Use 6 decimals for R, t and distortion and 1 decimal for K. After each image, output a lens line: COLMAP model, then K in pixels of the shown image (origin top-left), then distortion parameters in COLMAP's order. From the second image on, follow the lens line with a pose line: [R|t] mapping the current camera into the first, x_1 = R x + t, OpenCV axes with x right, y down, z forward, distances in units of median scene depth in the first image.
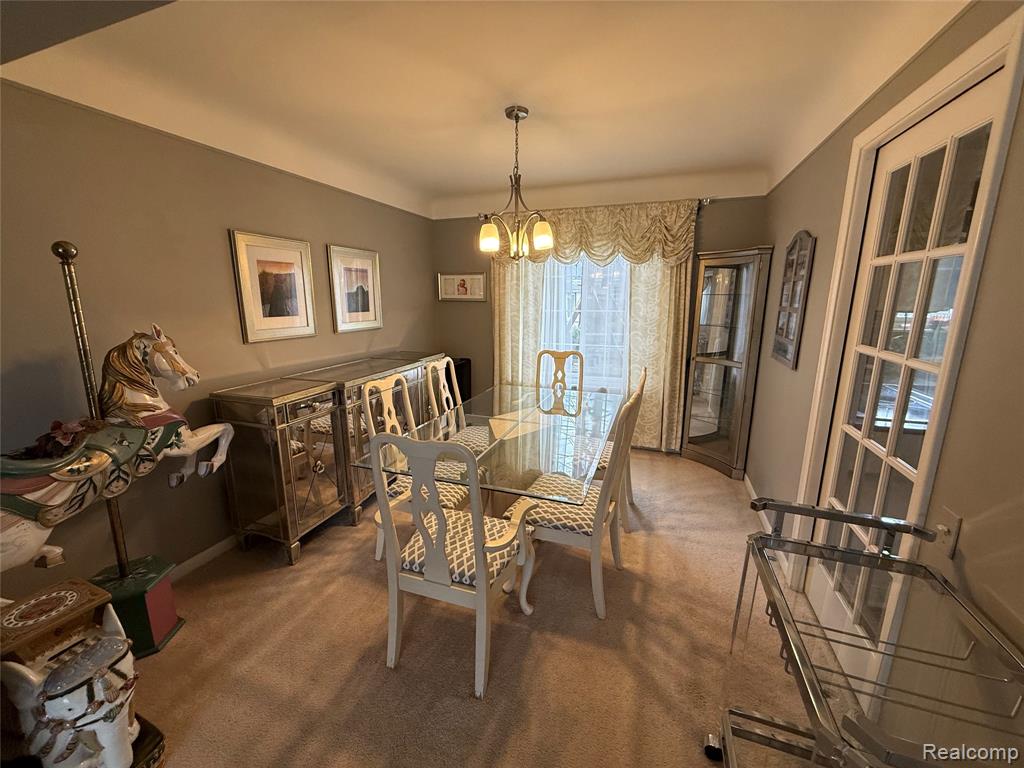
lens RADIAL K [[407.7, 0, 512.2], [0, 407.7, 377.9], [0, 0, 1]] dist [-0.004062, 0.000268]
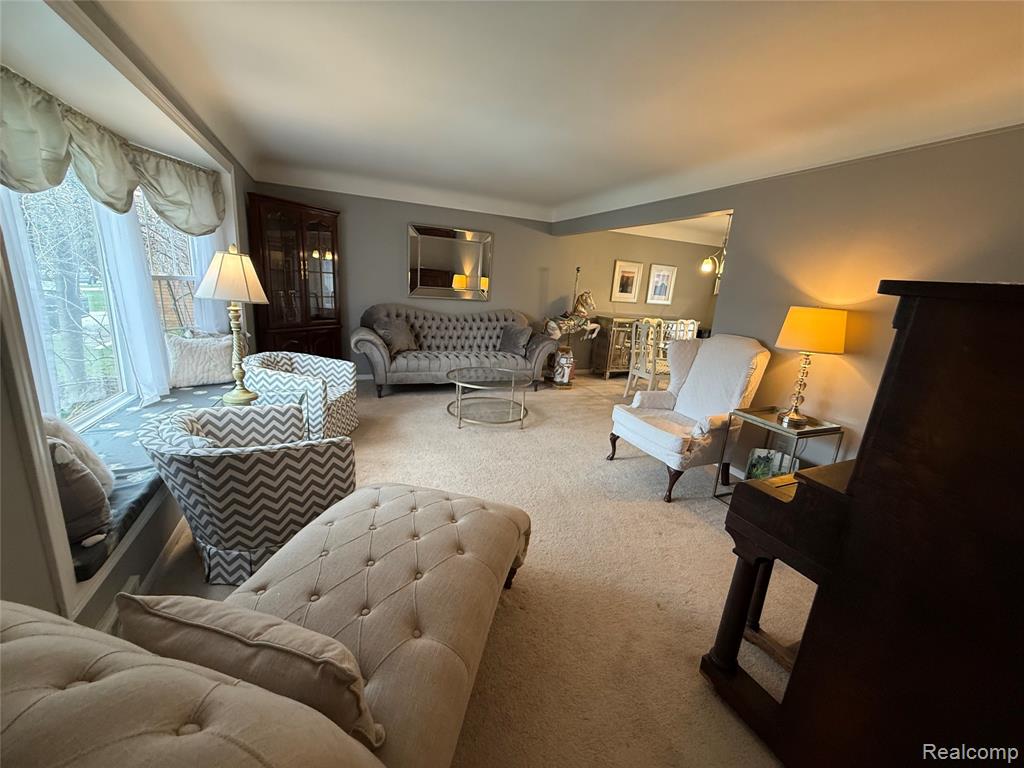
lens RADIAL K [[407.7, 0, 514.5], [0, 407.7, 384.4], [0, 0, 1]] dist [-0.004062, 0.000268]
pose [[0.682437, 0.230803, -0.693549, 0.911590], [-0.217617, 0.969967, 0.108660, 0.293891], [0.697799, 0.076774, 0.712168, -1.326017]]
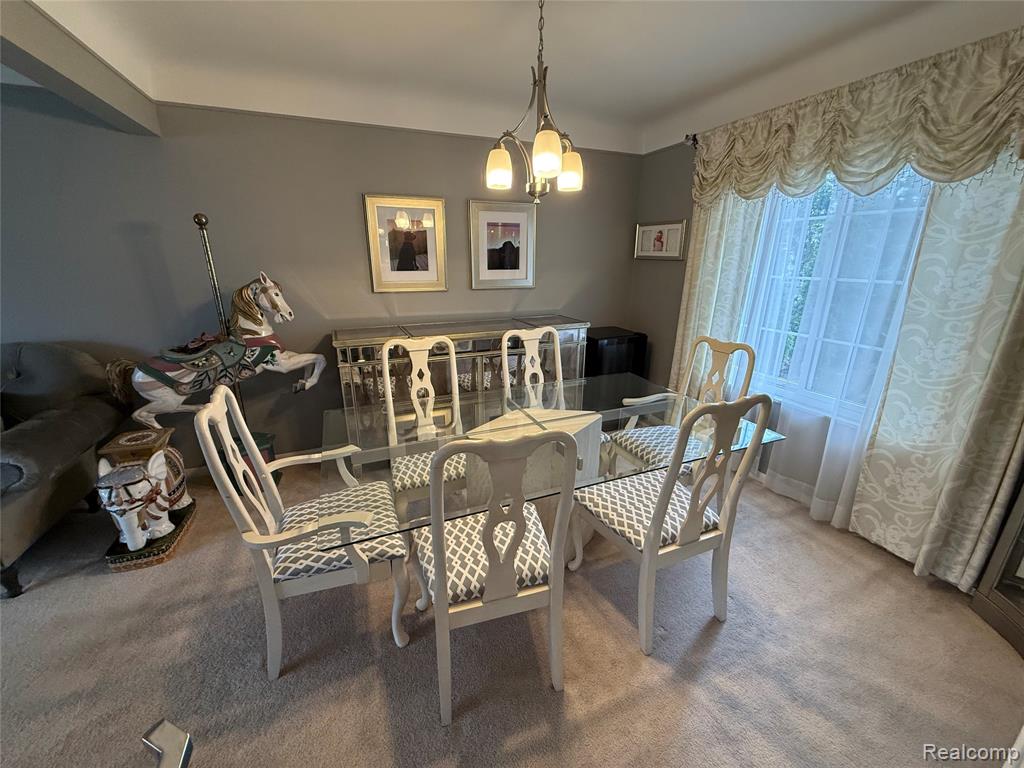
lens RADIAL K [[407.7, 0, 512.2], [0, 407.7, 379.3], [0, 0, 1]] dist [-0.004062, 0.000268]
pose [[0.675741, 0.216921, -0.704500, 0.510118], [-0.147564, 0.976183, 0.159034, -0.086130], [0.722218, -0.003507, 0.691656, 0.463882]]
